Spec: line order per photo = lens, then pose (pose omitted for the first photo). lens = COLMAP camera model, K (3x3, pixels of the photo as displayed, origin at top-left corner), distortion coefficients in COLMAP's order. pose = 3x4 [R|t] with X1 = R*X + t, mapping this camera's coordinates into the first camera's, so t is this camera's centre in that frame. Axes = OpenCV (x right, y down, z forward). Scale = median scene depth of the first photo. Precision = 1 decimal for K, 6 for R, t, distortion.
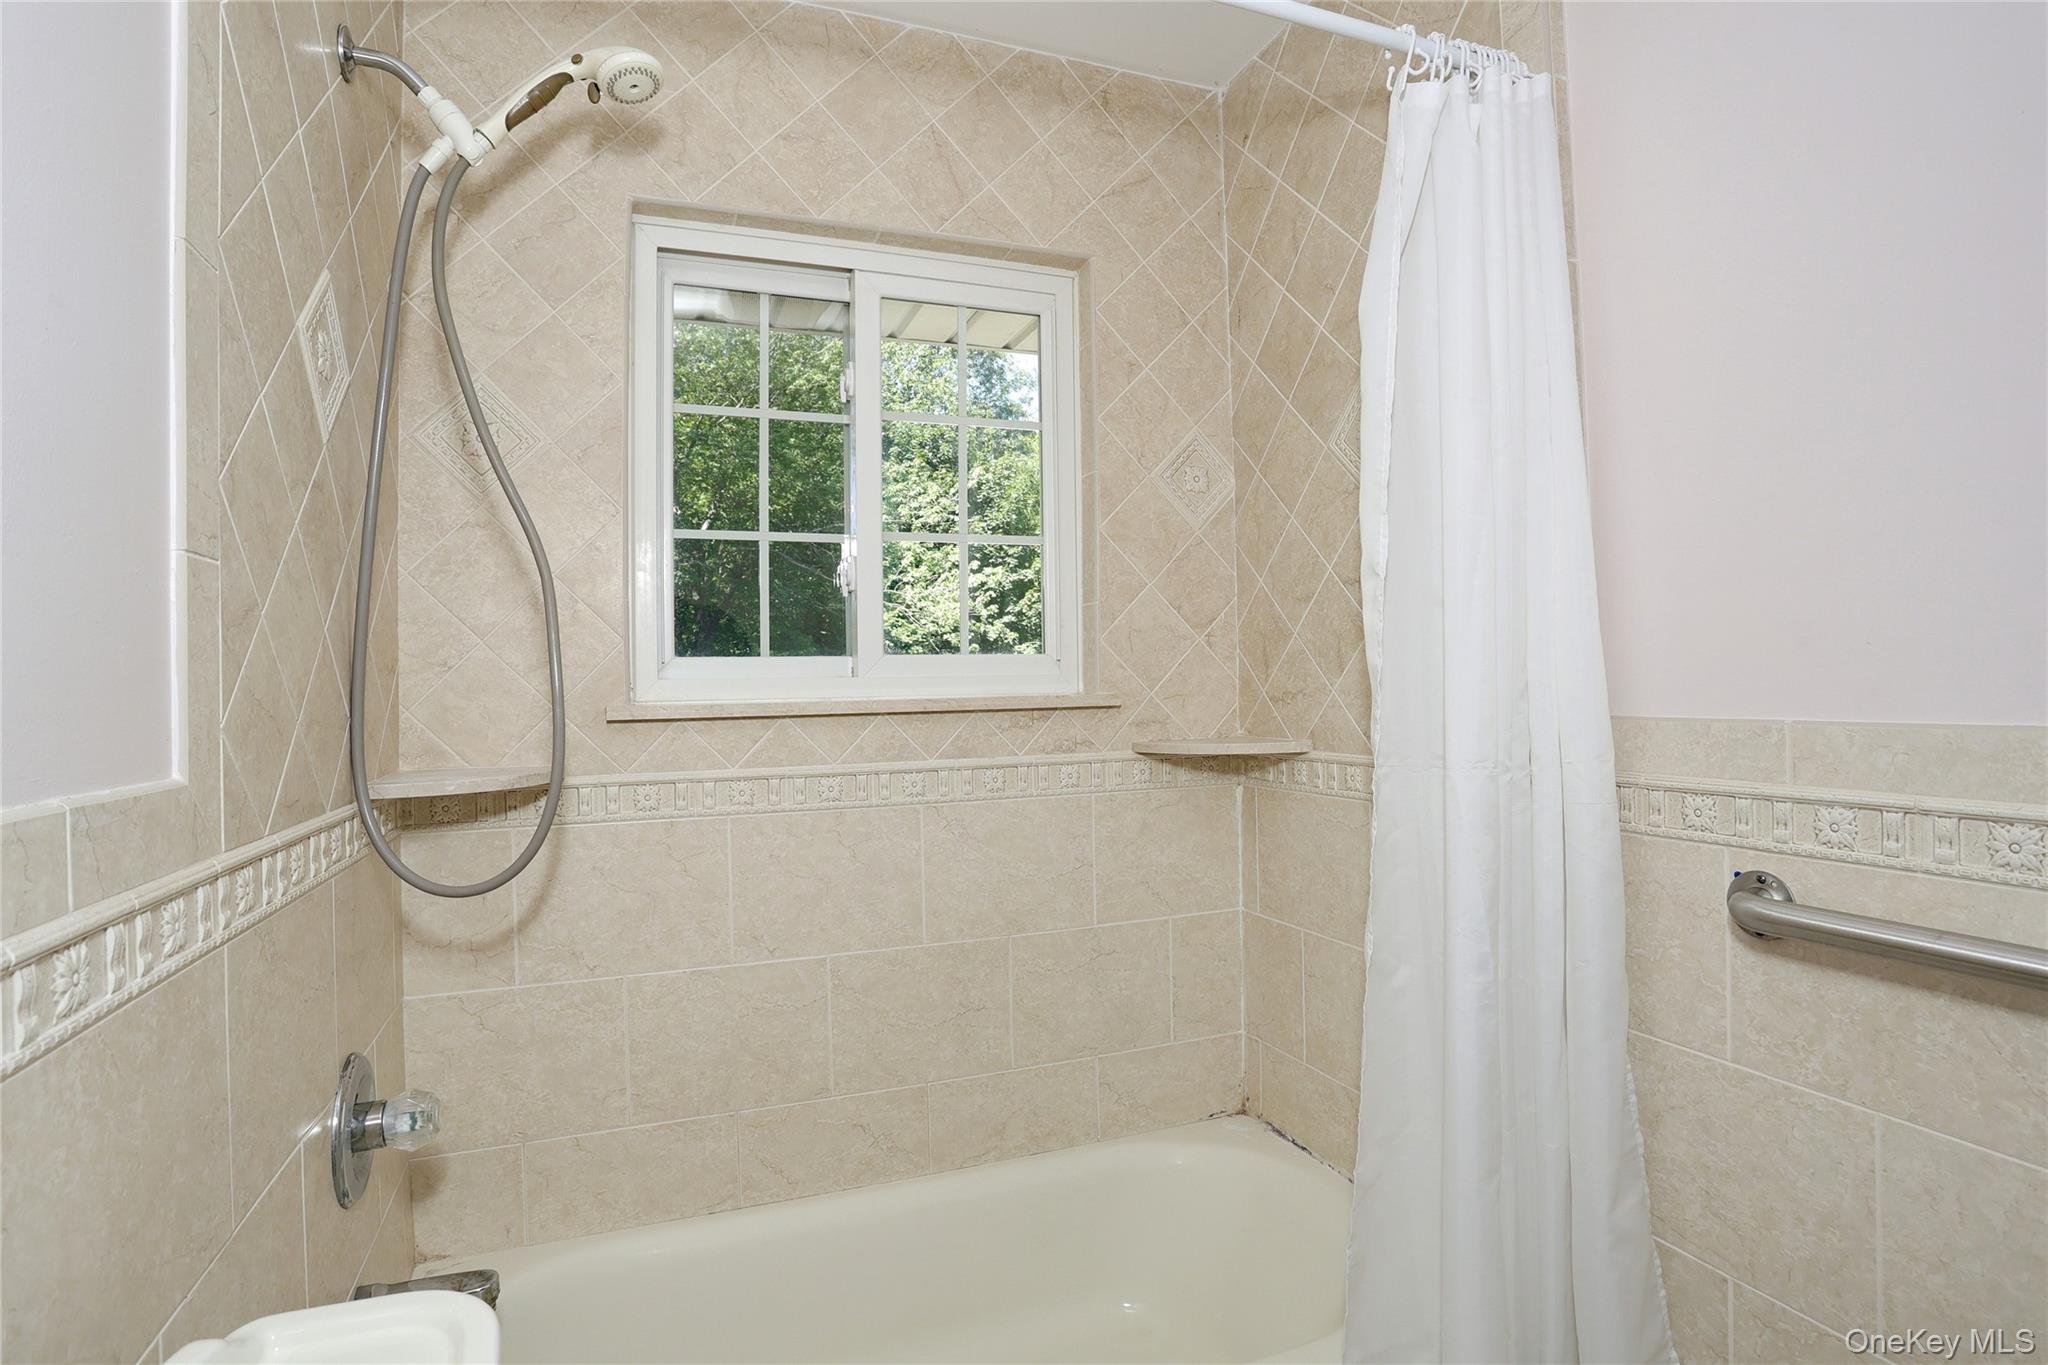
lens RADIAL K [[1034.1, 0, 1023.5], [0, 1034.1, 675.2], [0, 0, 1]] dist [-0.042383, 0.001687]
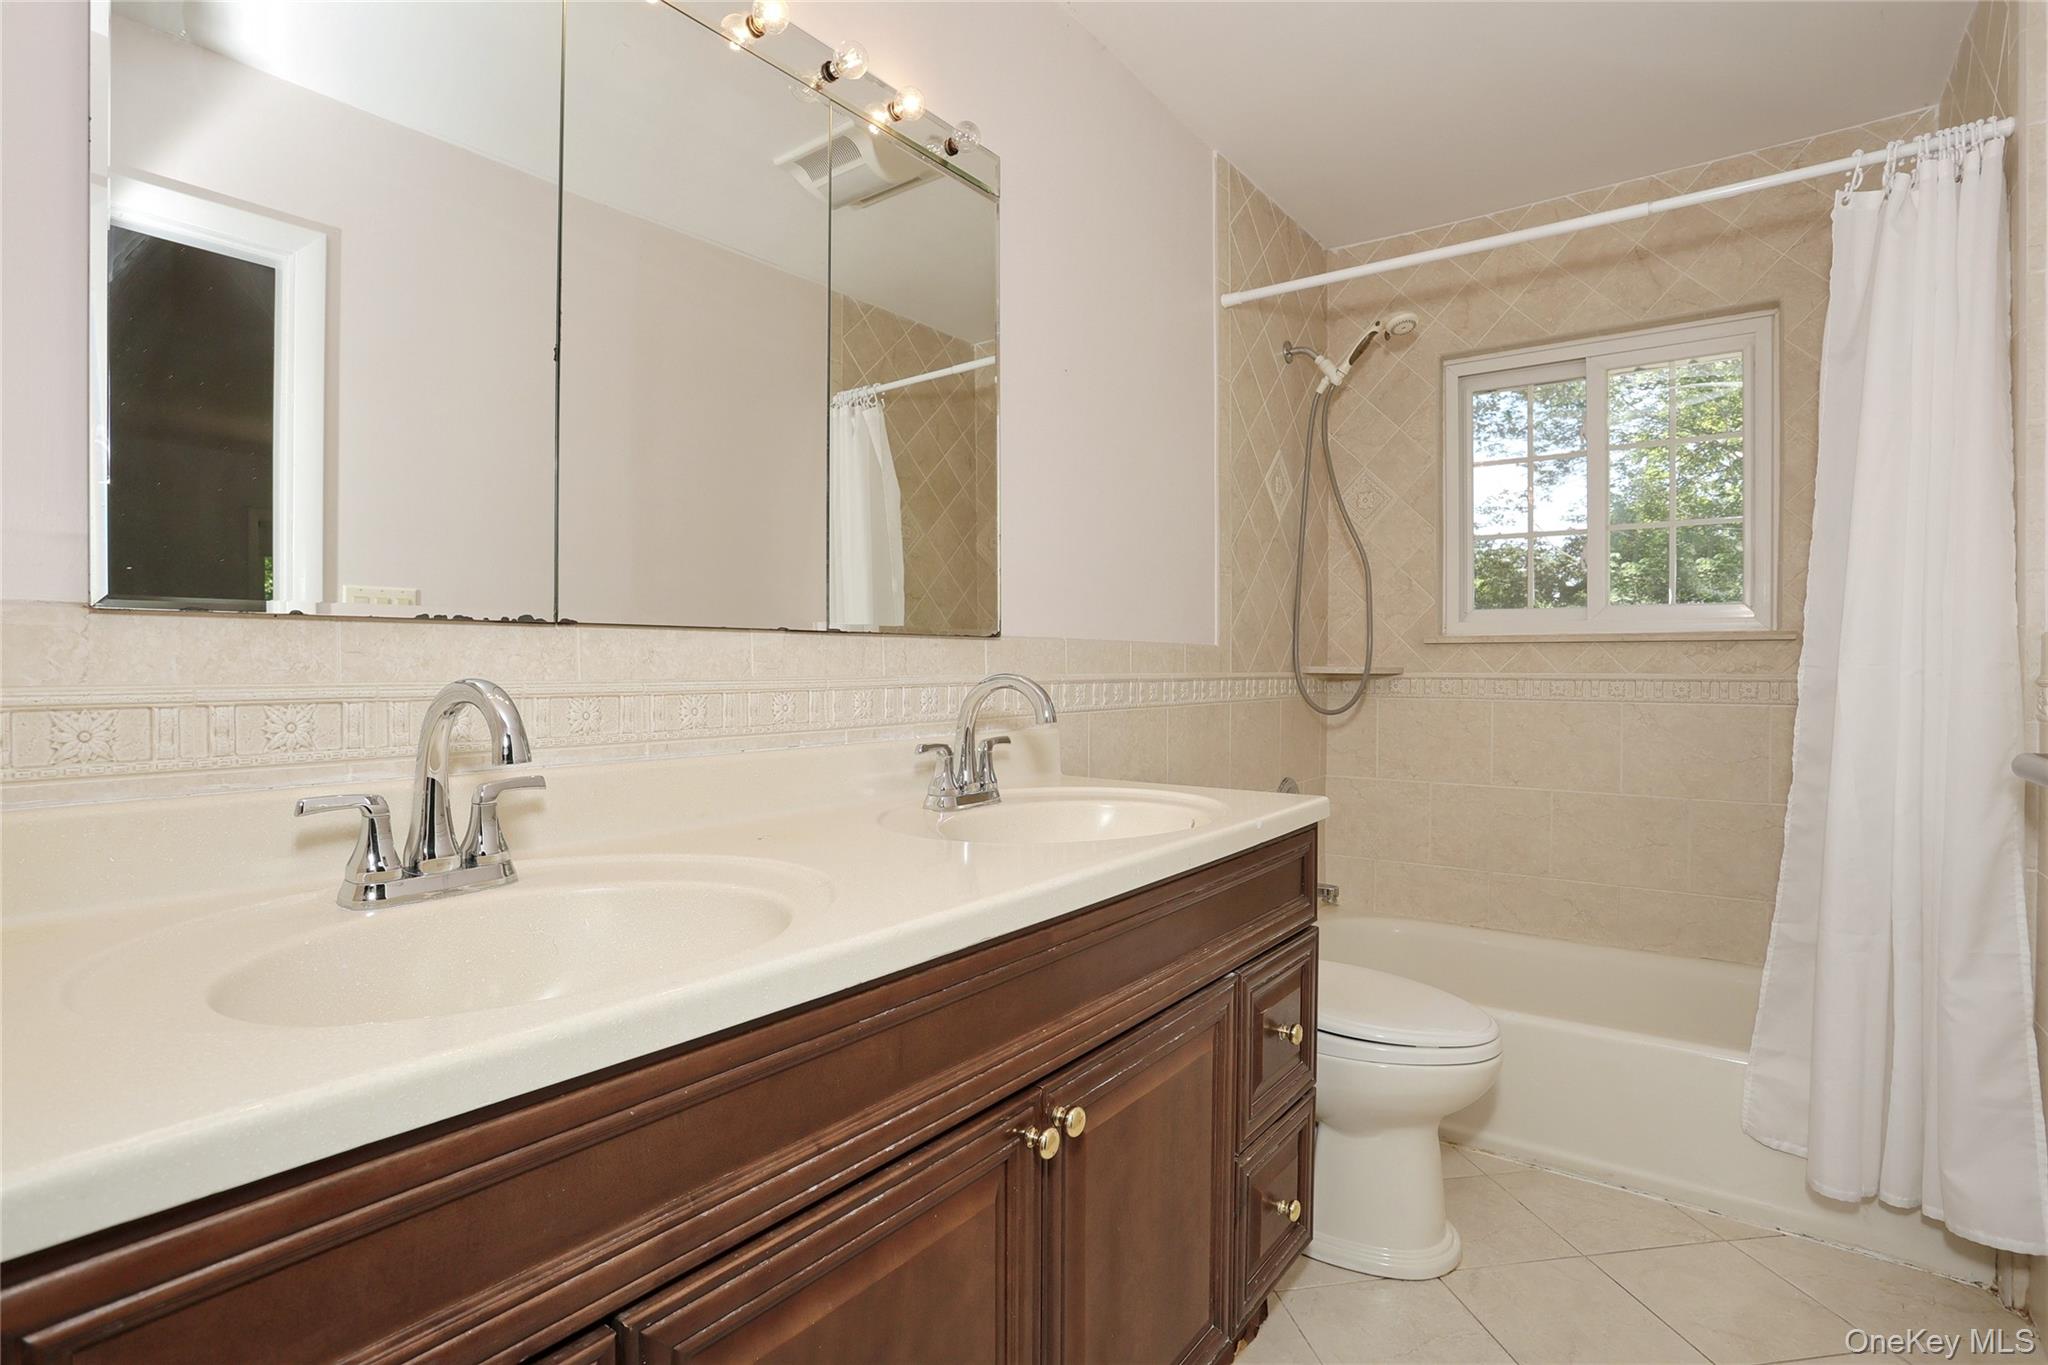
lens RADIAL K [[1034.1, 0, 1023.8], [0, 1034.1, 683.0], [0, 0, 1]] dist [-0.042383, 0.001687]
pose [[0.546620, 0.029844, -0.836849, 0.880623], [-0.005232, 0.999467, 0.032226, 0.068953], [0.837365, -0.013237, 0.546484, -0.729149]]
